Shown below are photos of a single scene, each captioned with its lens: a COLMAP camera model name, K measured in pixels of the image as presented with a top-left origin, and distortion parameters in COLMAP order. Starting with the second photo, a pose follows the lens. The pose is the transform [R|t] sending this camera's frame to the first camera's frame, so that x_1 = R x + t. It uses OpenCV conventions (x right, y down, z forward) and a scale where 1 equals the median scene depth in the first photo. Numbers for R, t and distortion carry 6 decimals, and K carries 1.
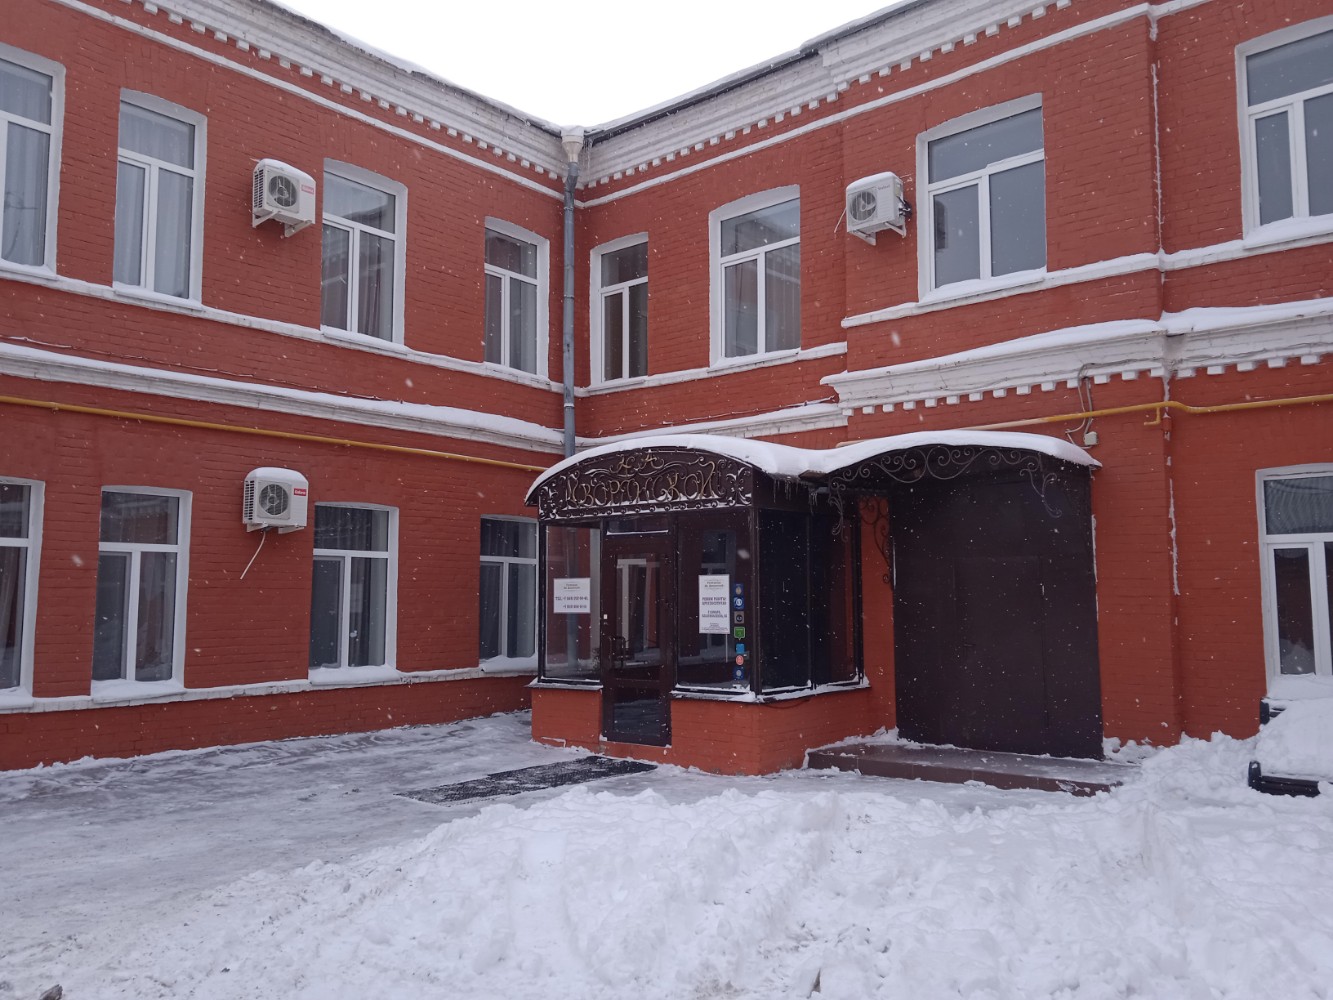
lens RADIAL K [[1097.4, 0, 666.5], [0, 1097.4, 500.0], [0, 0, 1]] dist [0.082406, -0.077015]
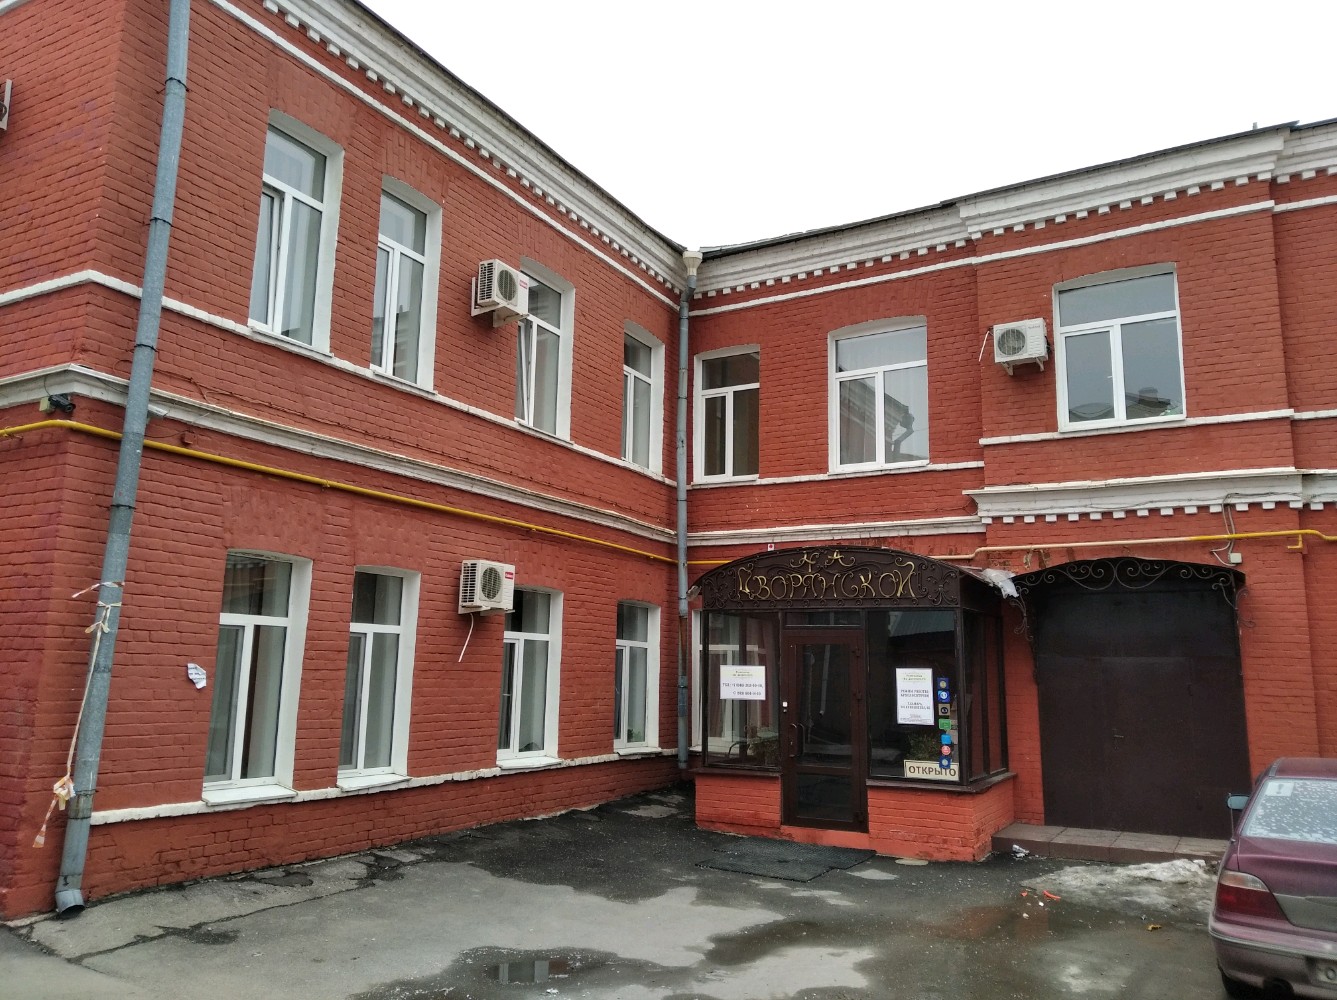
lens RADIAL K [[1009.0, 0, 668.5], [0, 1009.0, 500.0], [0, 0, 1]] dist [0.090393, -0.178583]
pose [[0.980767, 0.050900, 0.188428, -0.345156], [-0.036711, 0.996274, -0.078045, -0.008589], [-0.191699, 0.069627, 0.978981, 0.055372]]
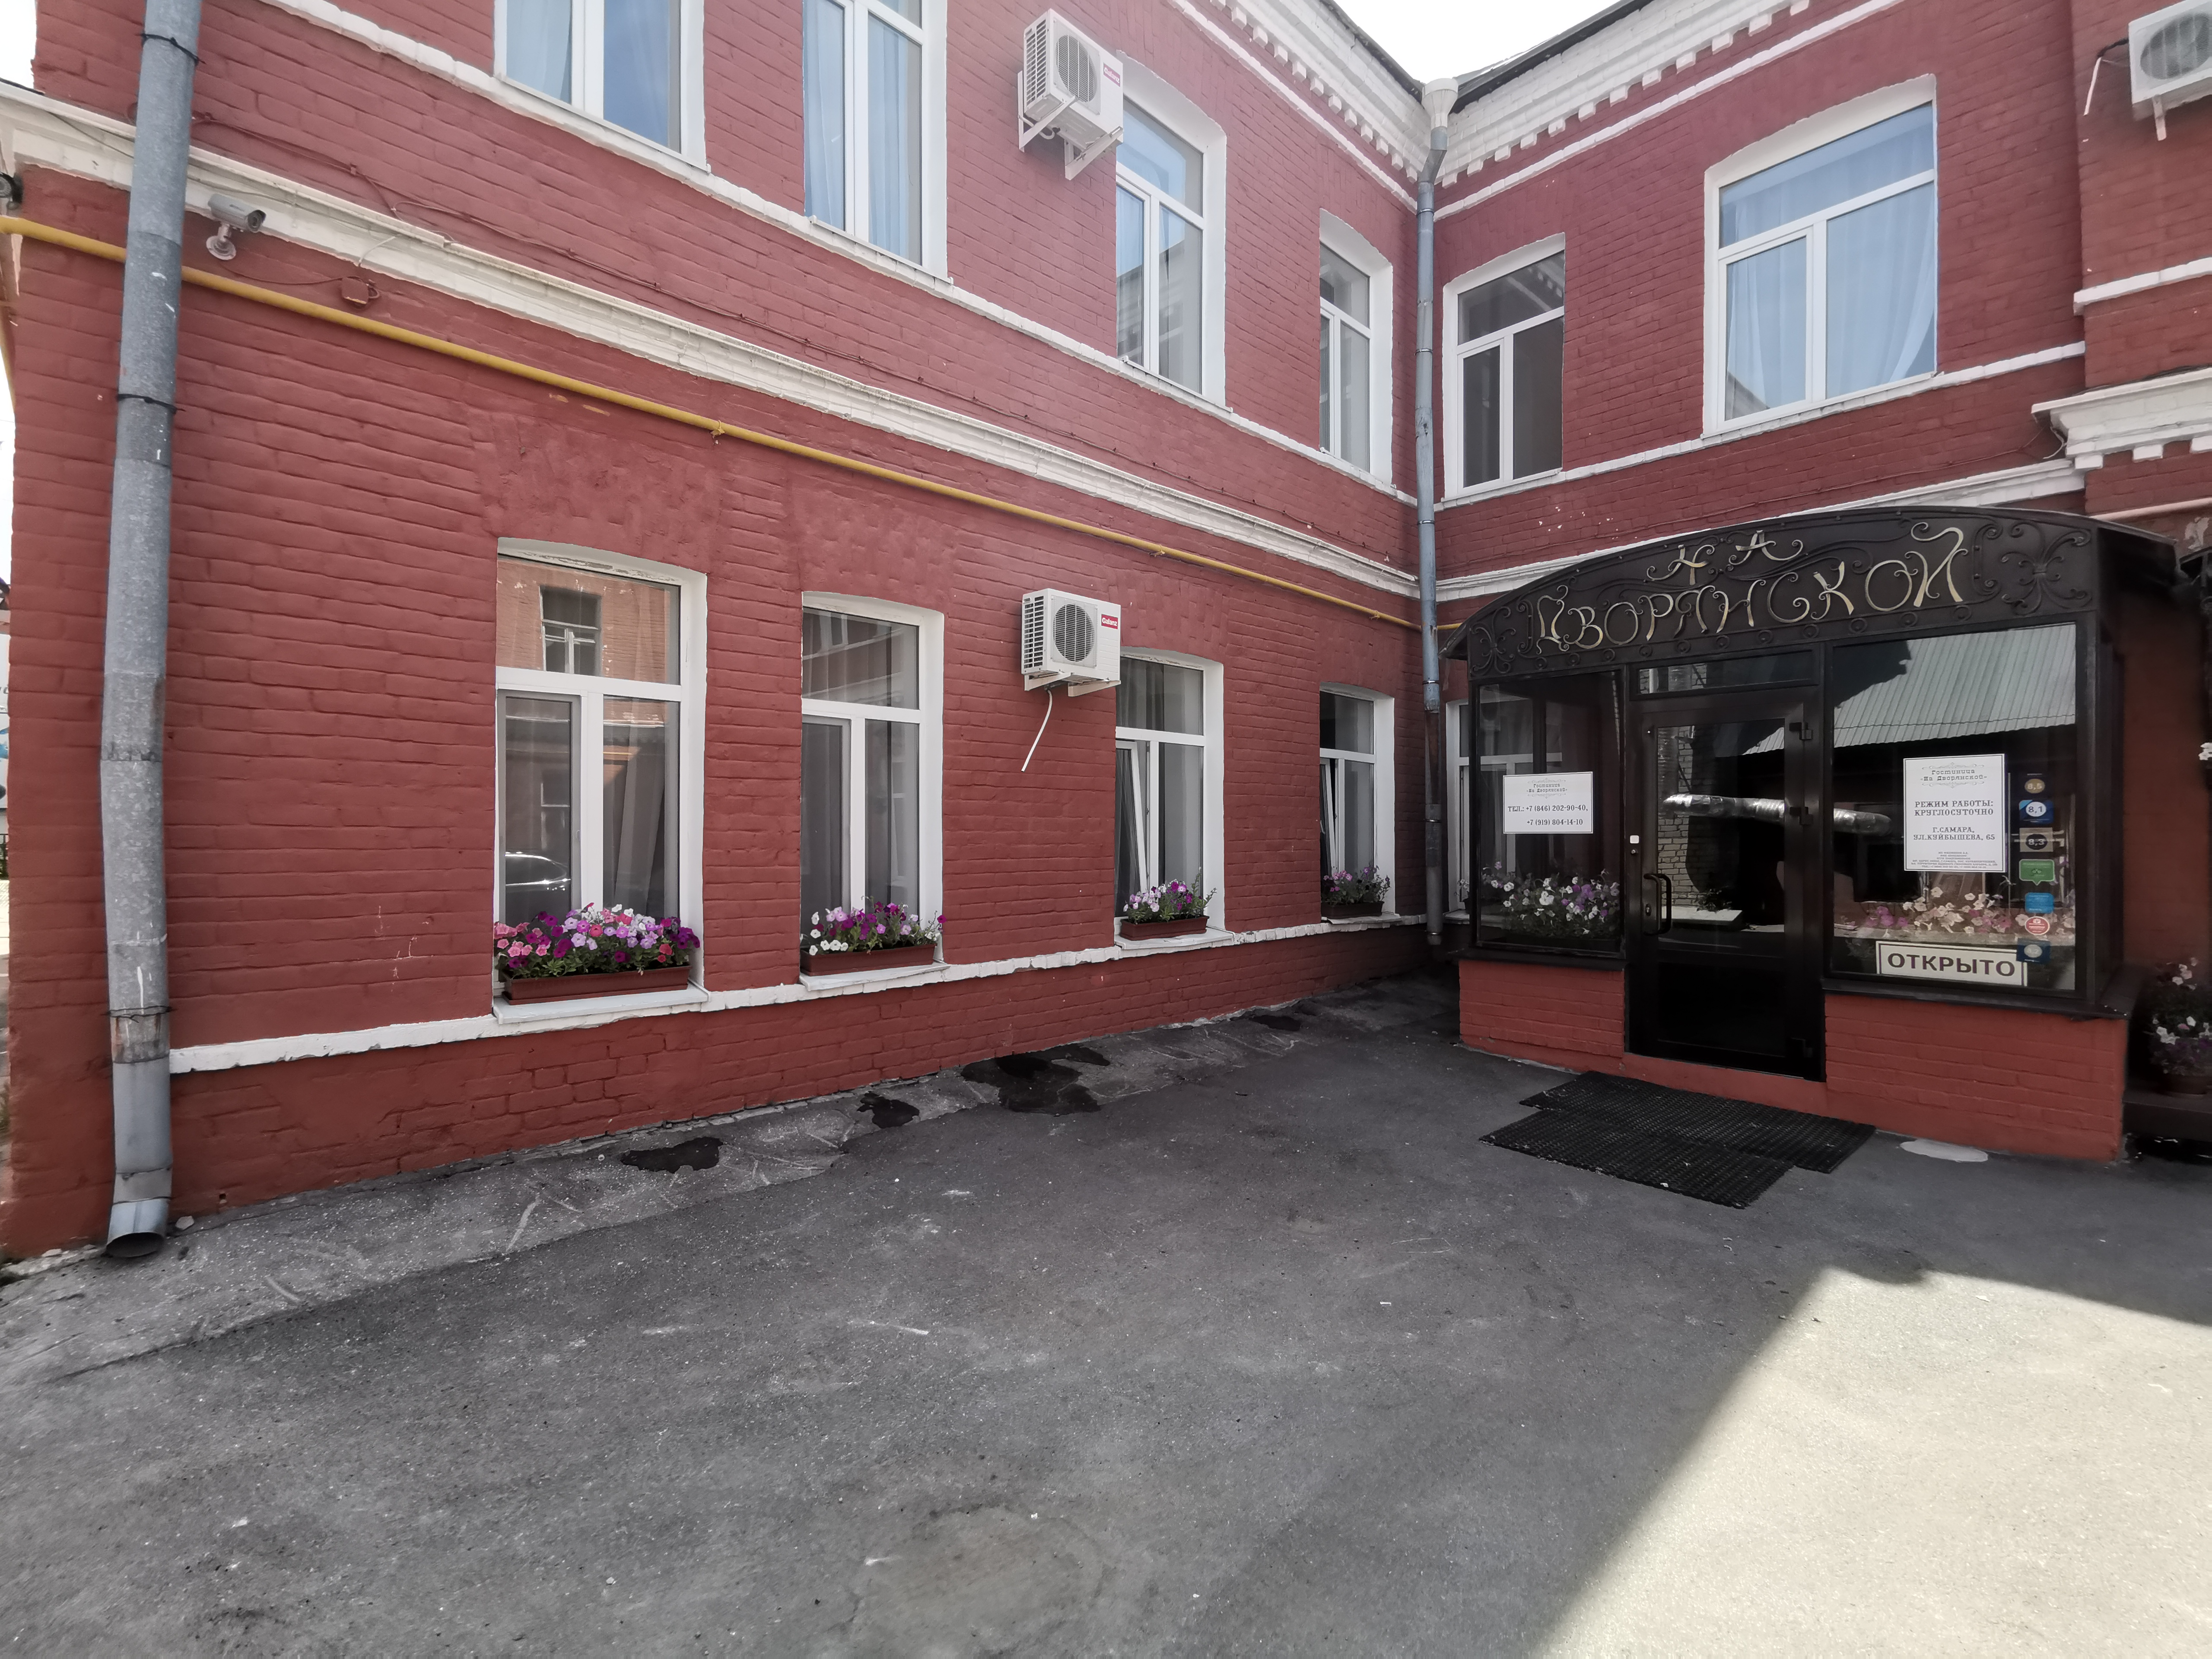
lens RADIAL K [[1021.5, 0, 1106.0], [0, 1021.5, 829.5], [0, 0, 1]] dist [0.010110, -0.000096]
pose [[0.995317, 0.000062, -0.096664, -0.265453], [0.008668, 0.995914, 0.089885, 0.049846], [0.096275, -0.090301, 0.991250, 0.437079]]
